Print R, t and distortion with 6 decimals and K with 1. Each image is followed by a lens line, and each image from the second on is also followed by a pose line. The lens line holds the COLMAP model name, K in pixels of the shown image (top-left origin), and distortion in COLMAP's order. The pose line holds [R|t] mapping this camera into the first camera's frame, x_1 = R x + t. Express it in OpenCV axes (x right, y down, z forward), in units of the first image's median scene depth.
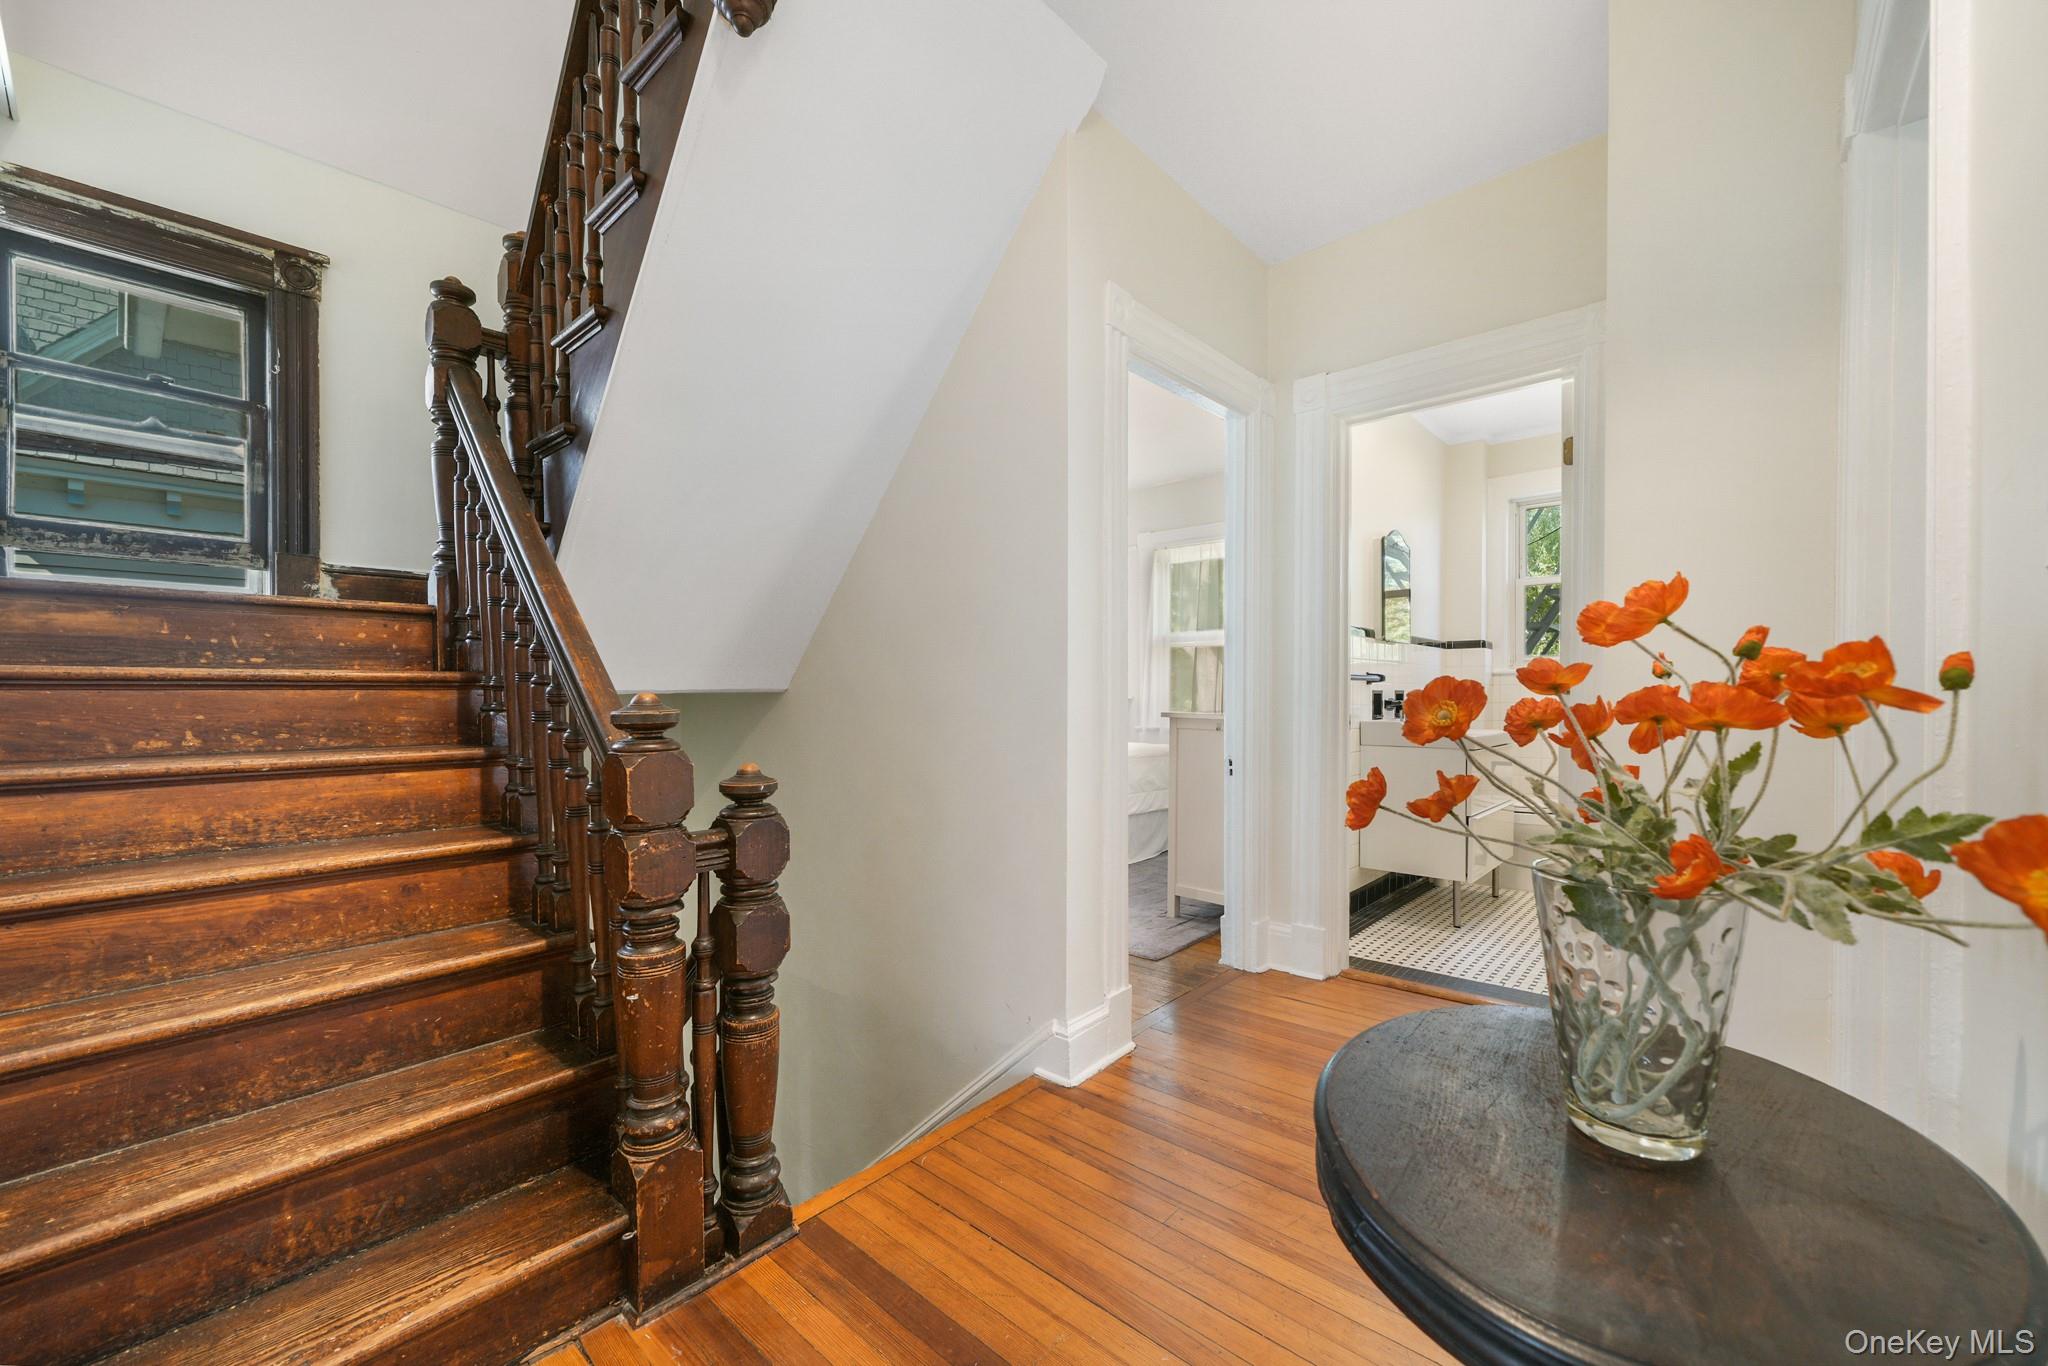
lens RADIAL K [[803.6, 0, 1024.0], [0, 803.6, 683.0], [0, 0, 1]] dist [-0.000579, -0.000129]
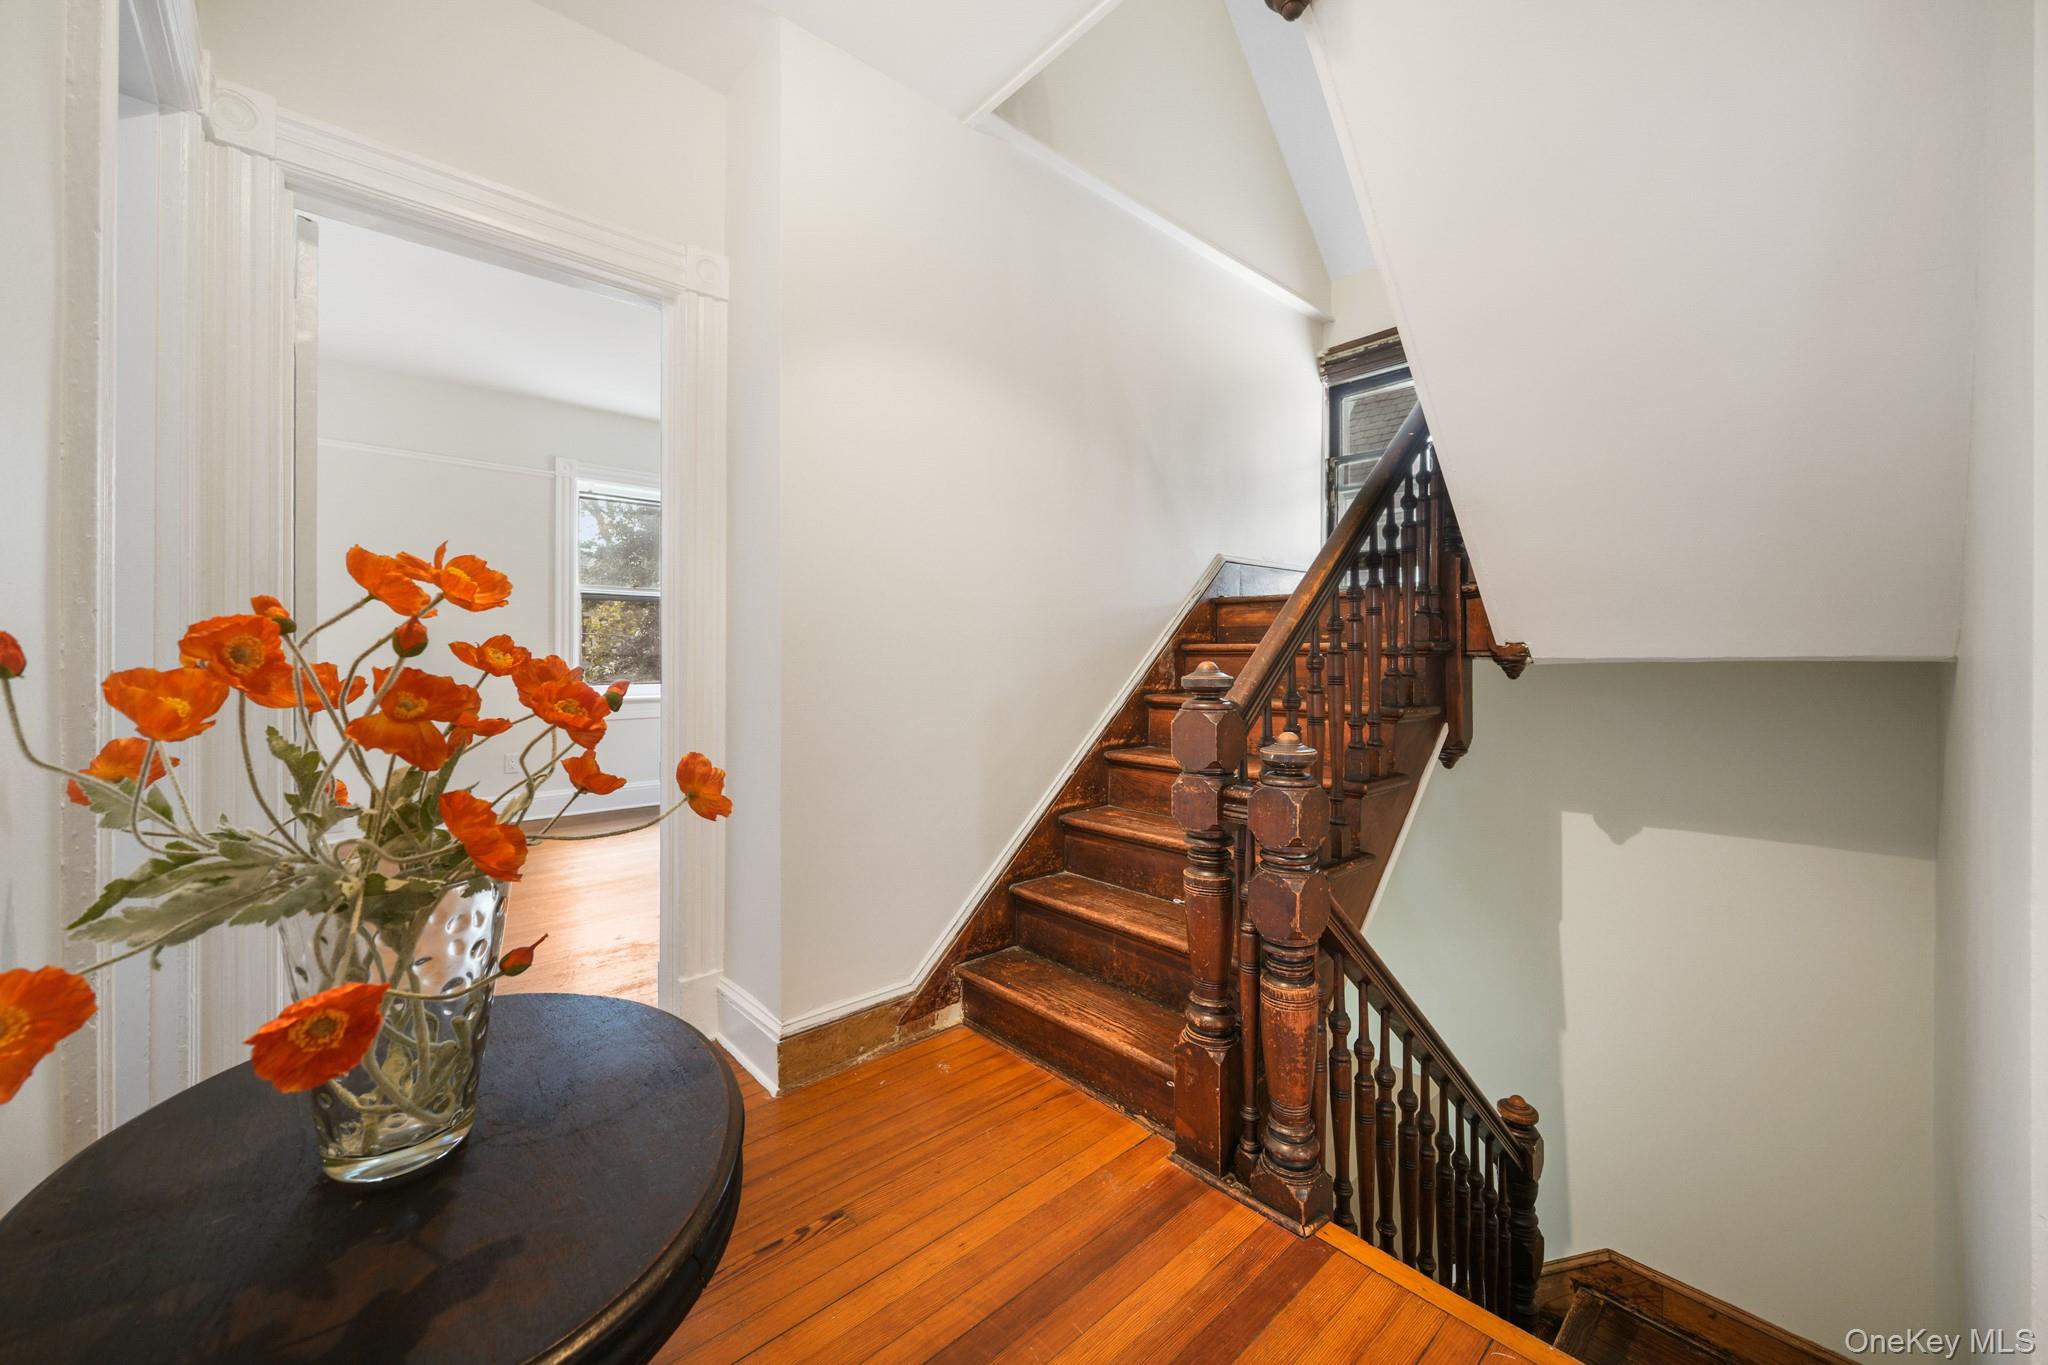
lens RADIAL K [[766.6, 0, 1024.1], [0, 766.6, 658.8], [0, 0, 1]] dist [-0.001915, -0.000150]
pose [[-0.099943, 0.005223, -0.994979, 0.774184], [0.005565, 0.999974, 0.004690, 0.002046], [0.994978, -0.005068, -0.099969, 0.929320]]
